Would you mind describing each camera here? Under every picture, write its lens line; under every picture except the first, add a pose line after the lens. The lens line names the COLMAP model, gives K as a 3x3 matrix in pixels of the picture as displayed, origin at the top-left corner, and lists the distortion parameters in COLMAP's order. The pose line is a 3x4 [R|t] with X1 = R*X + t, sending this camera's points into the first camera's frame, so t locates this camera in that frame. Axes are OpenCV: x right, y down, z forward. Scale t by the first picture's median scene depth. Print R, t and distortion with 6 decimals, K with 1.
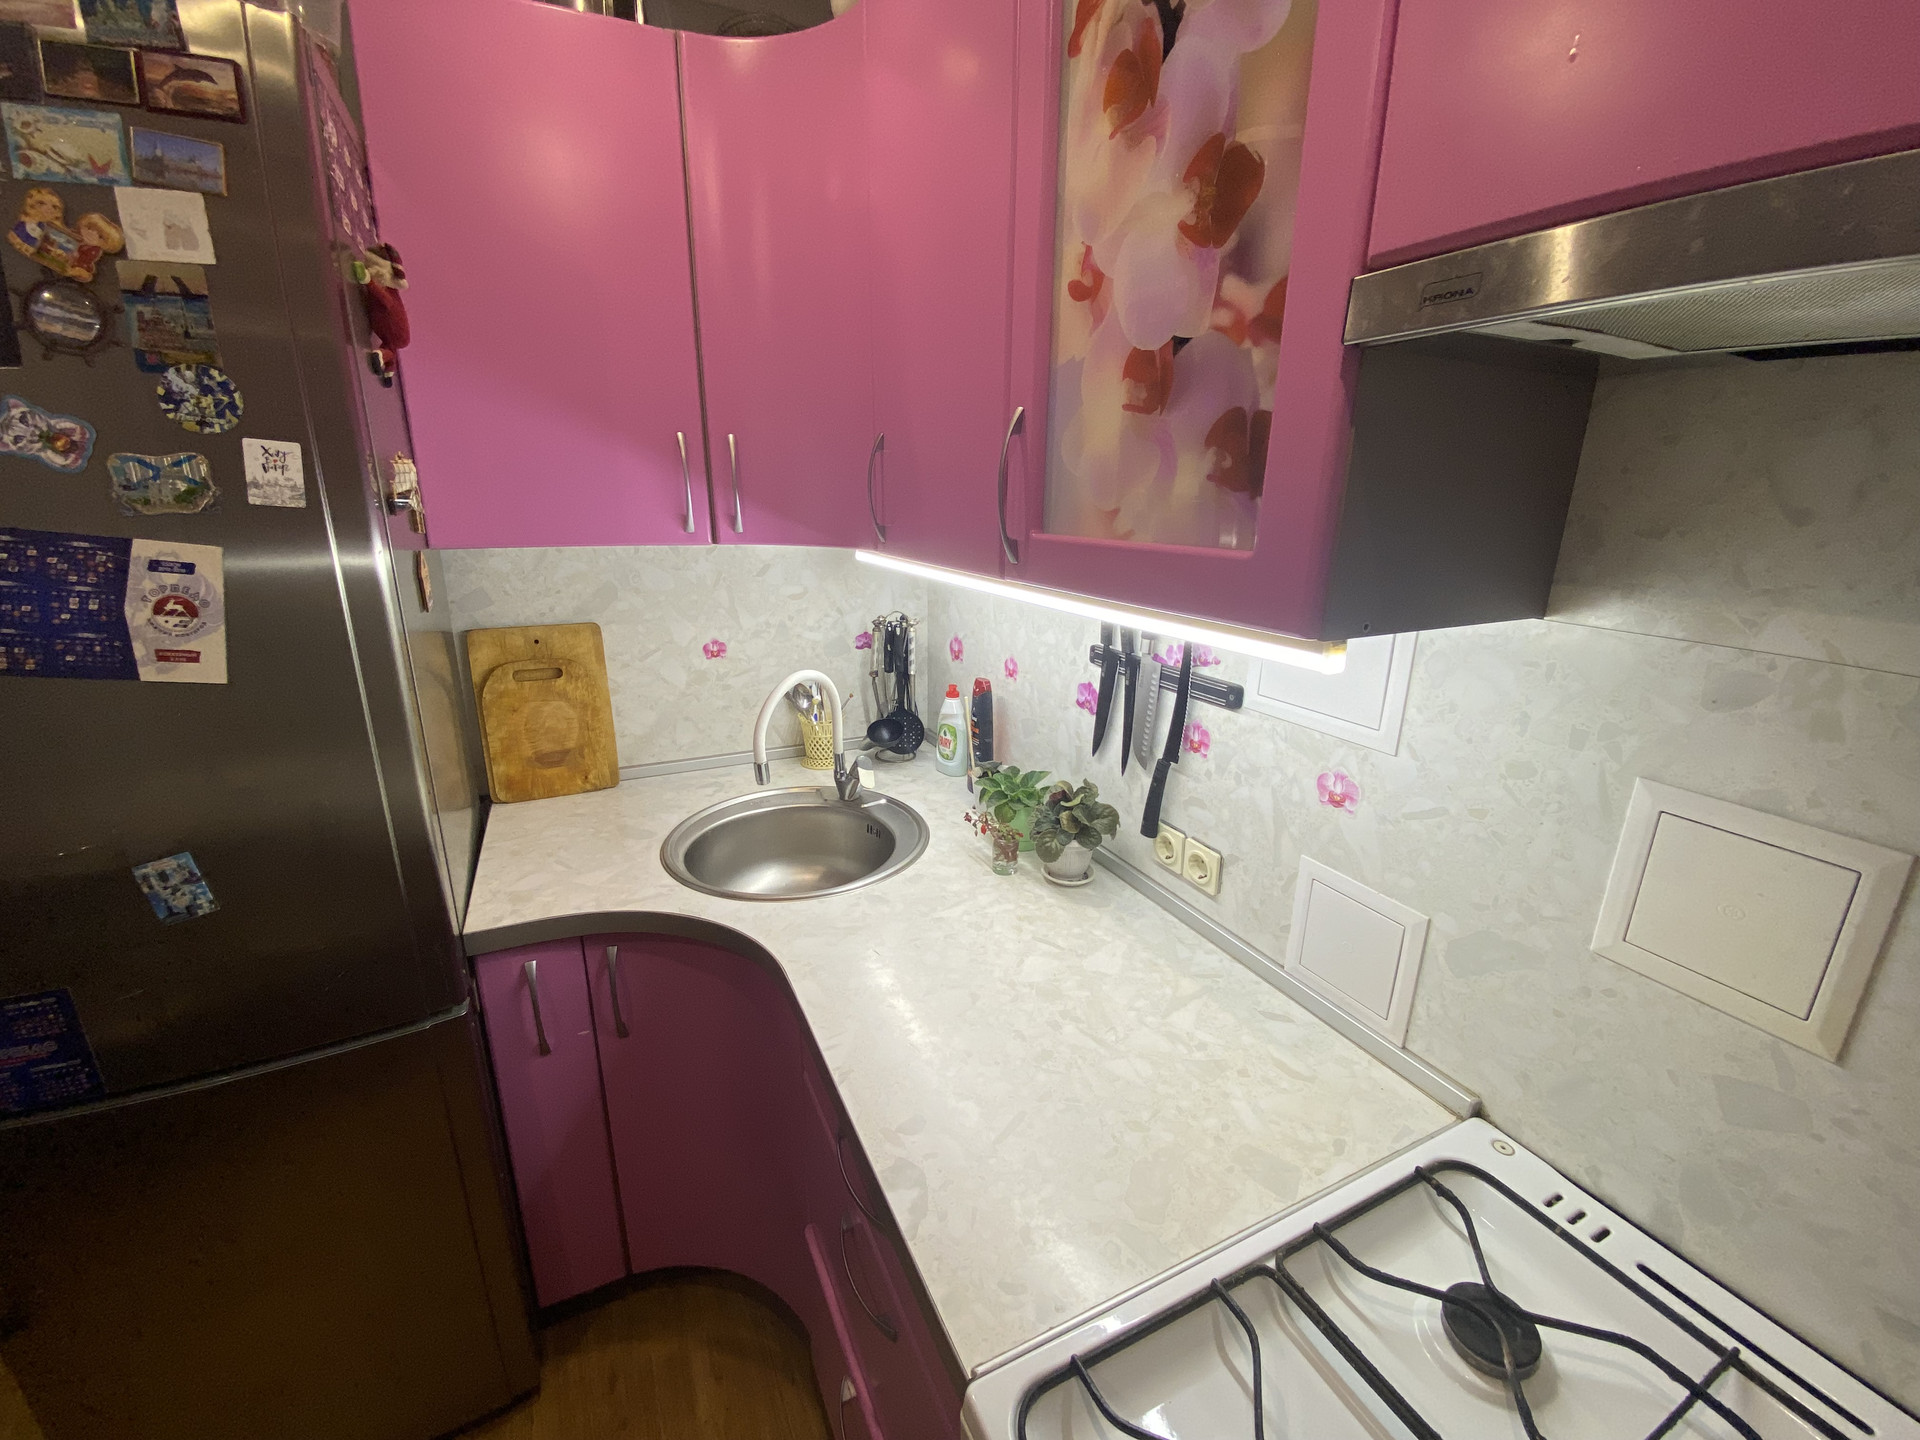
lens RADIAL K [[775.3, 0, 955.9], [0, 775.3, 719.3], [0, 0, 1]] dist [0.015378, -0.018125]
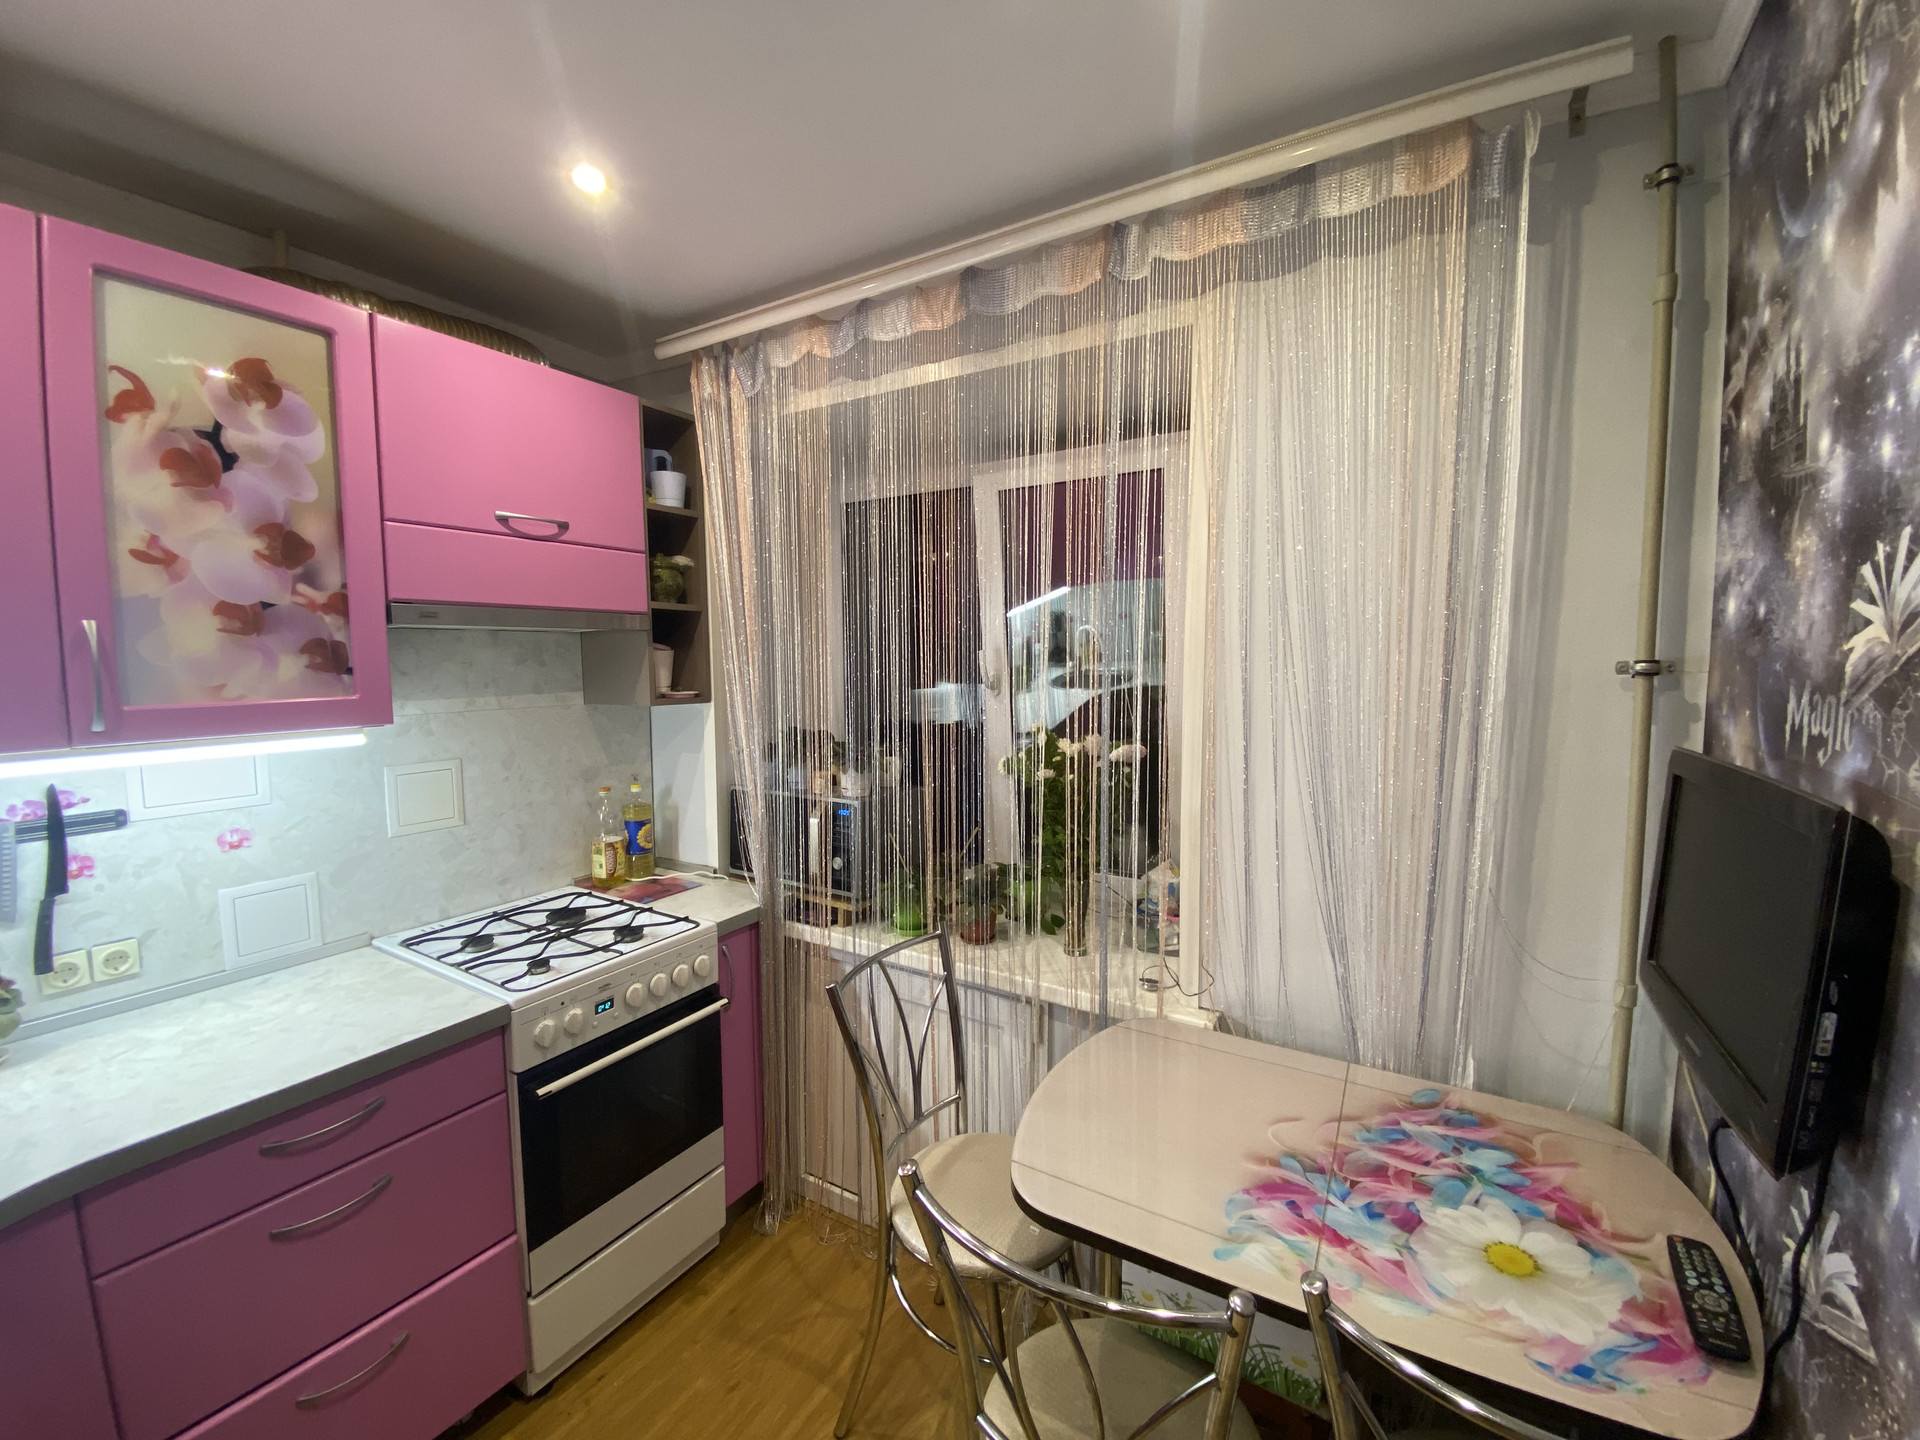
lens RADIAL K [[775.3, 0, 955.9], [0, 775.3, 719.3], [0, 0, 1]] dist [0.015378, -0.018125]
pose [[-0.544495, -0.077448, 0.835181, -1.823826], [0.239698, 0.939835, 0.243423, -0.196584], [-0.803785, 0.332734, -0.493171, 0.485223]]
